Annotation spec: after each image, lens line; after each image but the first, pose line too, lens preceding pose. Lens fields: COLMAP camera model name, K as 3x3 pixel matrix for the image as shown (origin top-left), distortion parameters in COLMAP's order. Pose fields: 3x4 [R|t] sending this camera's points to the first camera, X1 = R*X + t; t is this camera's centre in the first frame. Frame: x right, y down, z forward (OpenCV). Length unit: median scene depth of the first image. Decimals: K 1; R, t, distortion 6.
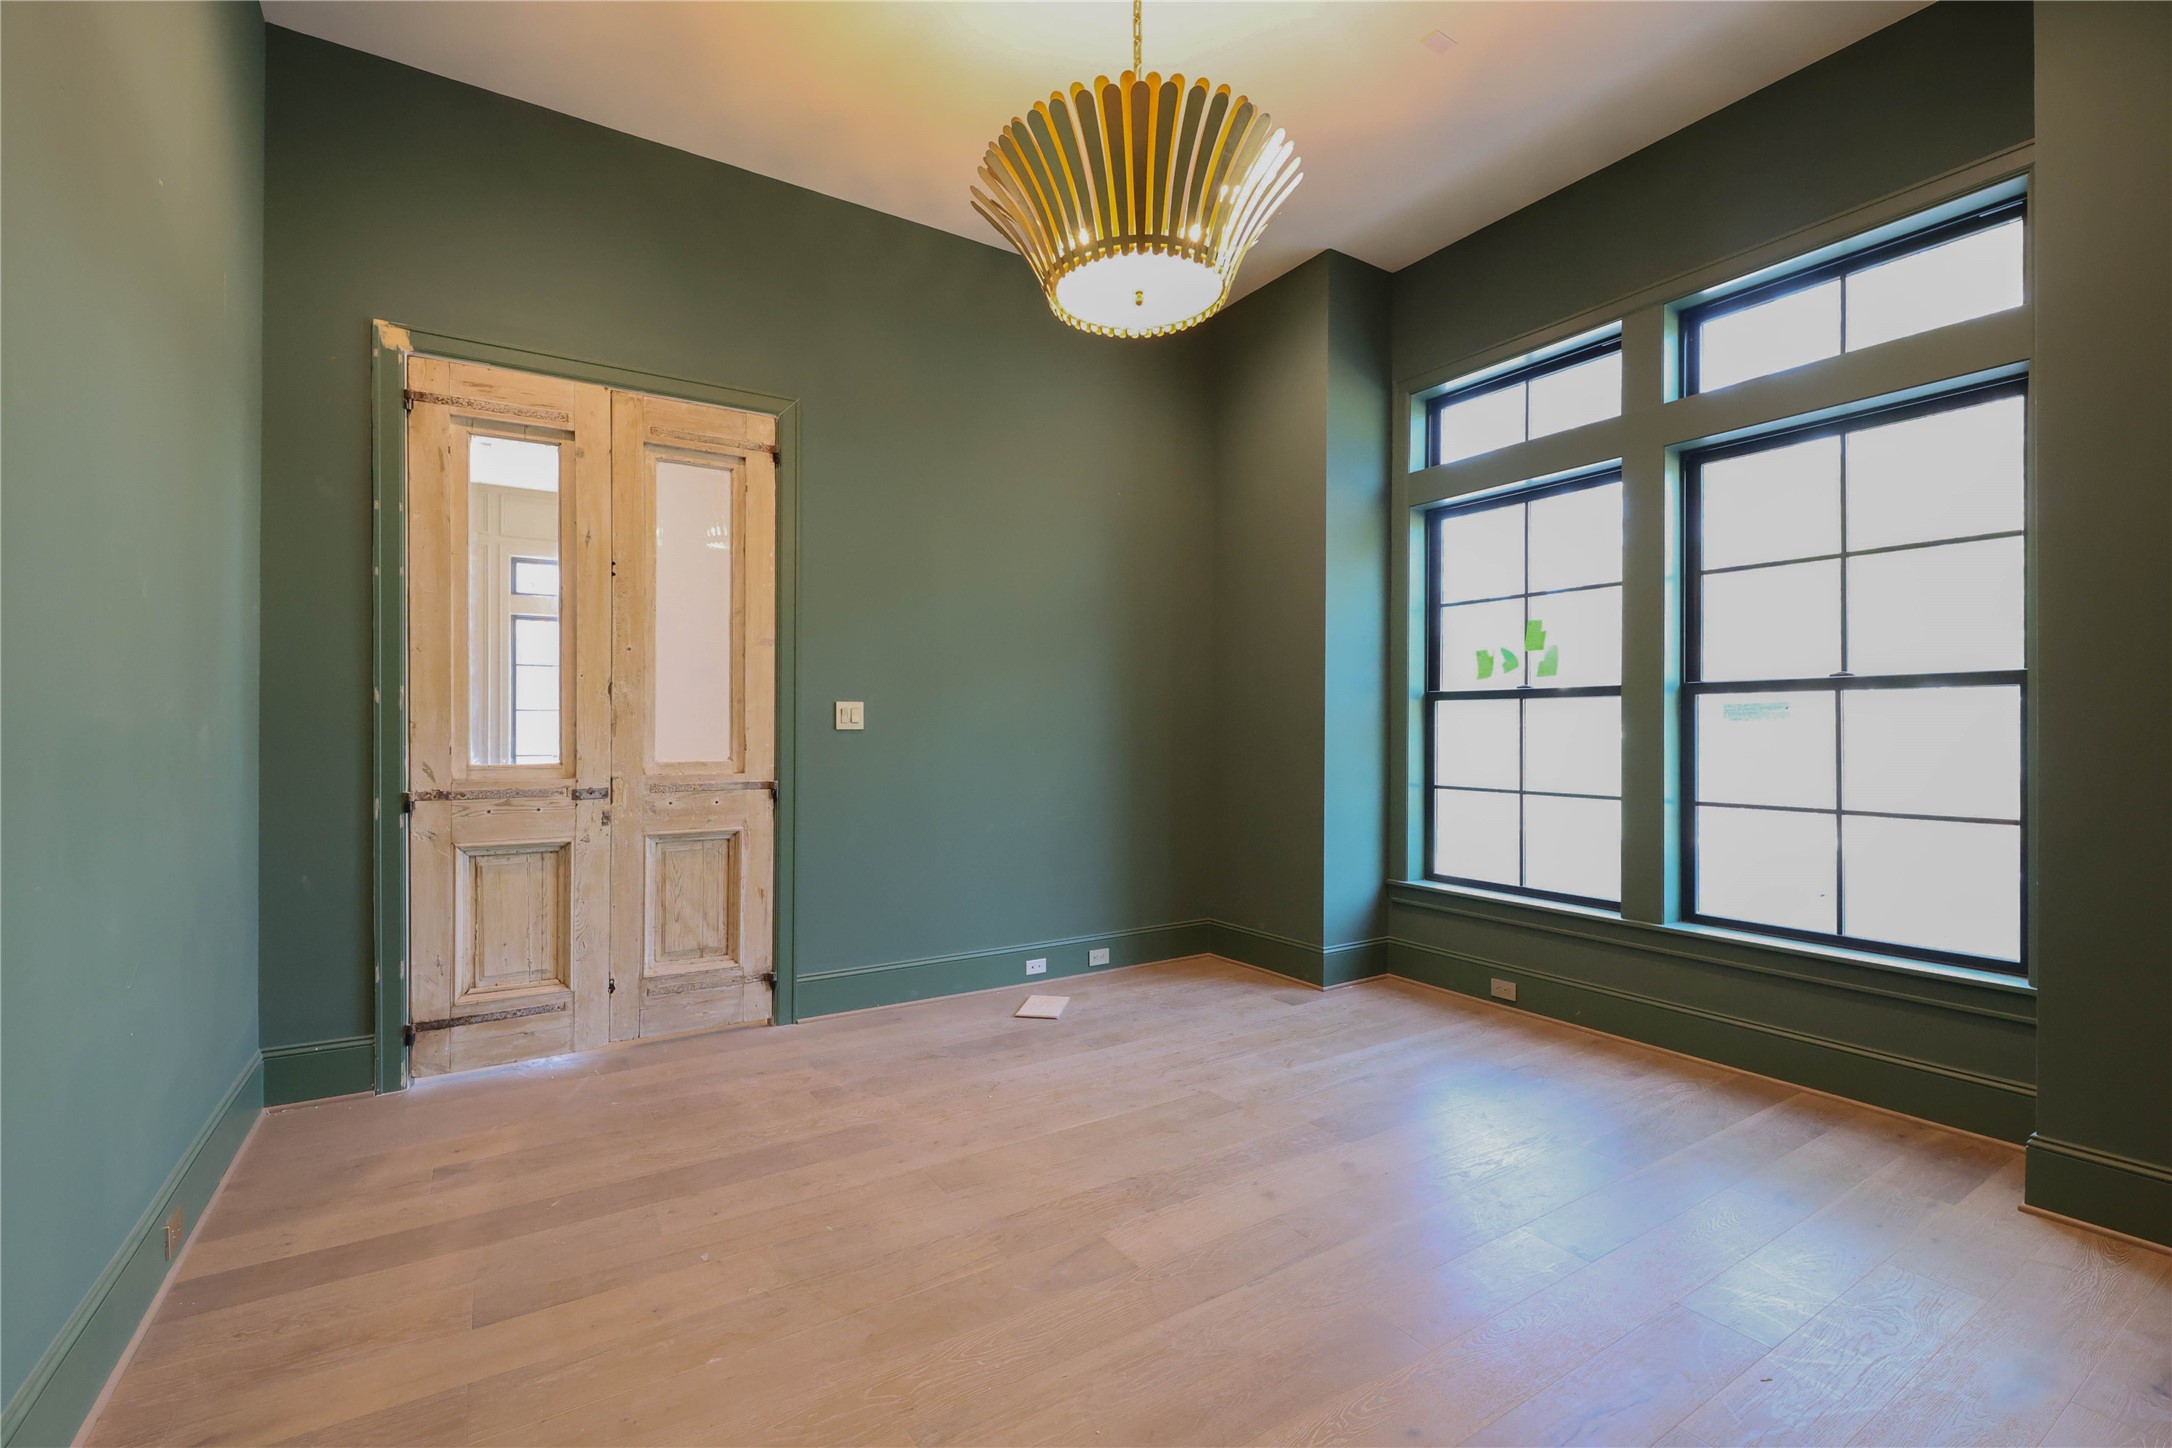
lens RADIAL K [[930.6, 0, 1086.0], [0, 930.6, 724.0], [0, 0, 1]] dist [-0.002774, -0.000150]
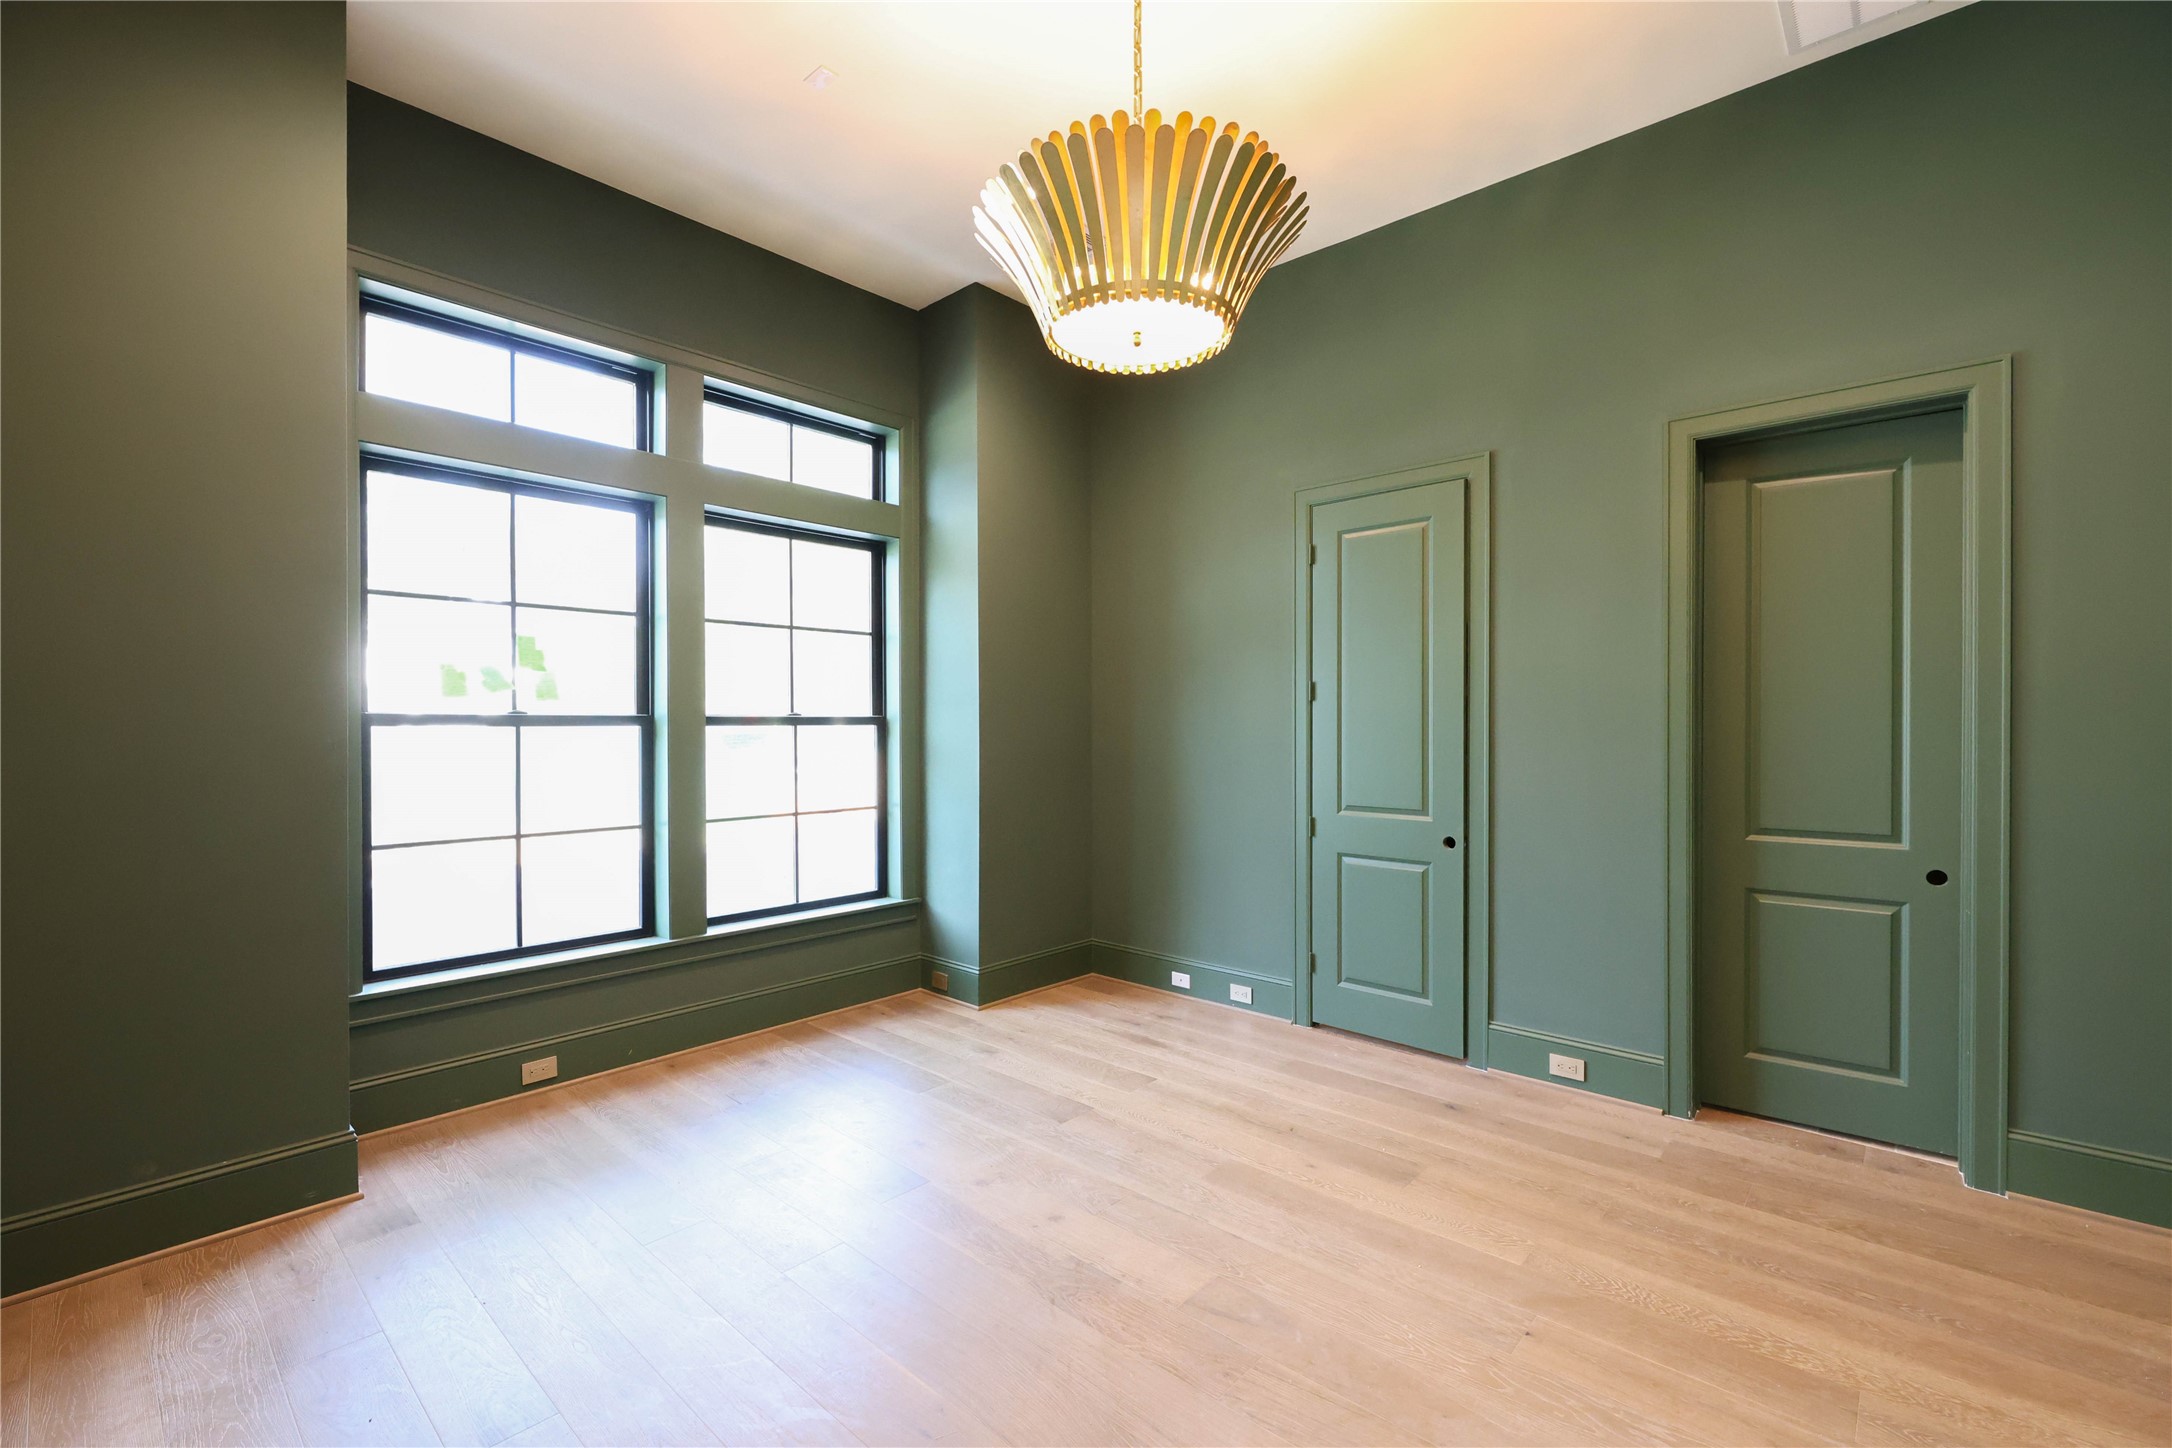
lens RADIAL K [[894.2, 0, 1086.0], [0, 894.2, 724.0], [0, 0, 1]] dist [0.033239, 0.000036]
pose [[-0.237636, 0.010079, 0.971302, -0.501056], [0.005013, 0.999946, -0.009150, -0.020530], [-0.971341, 0.002695, -0.237674, 0.752336]]
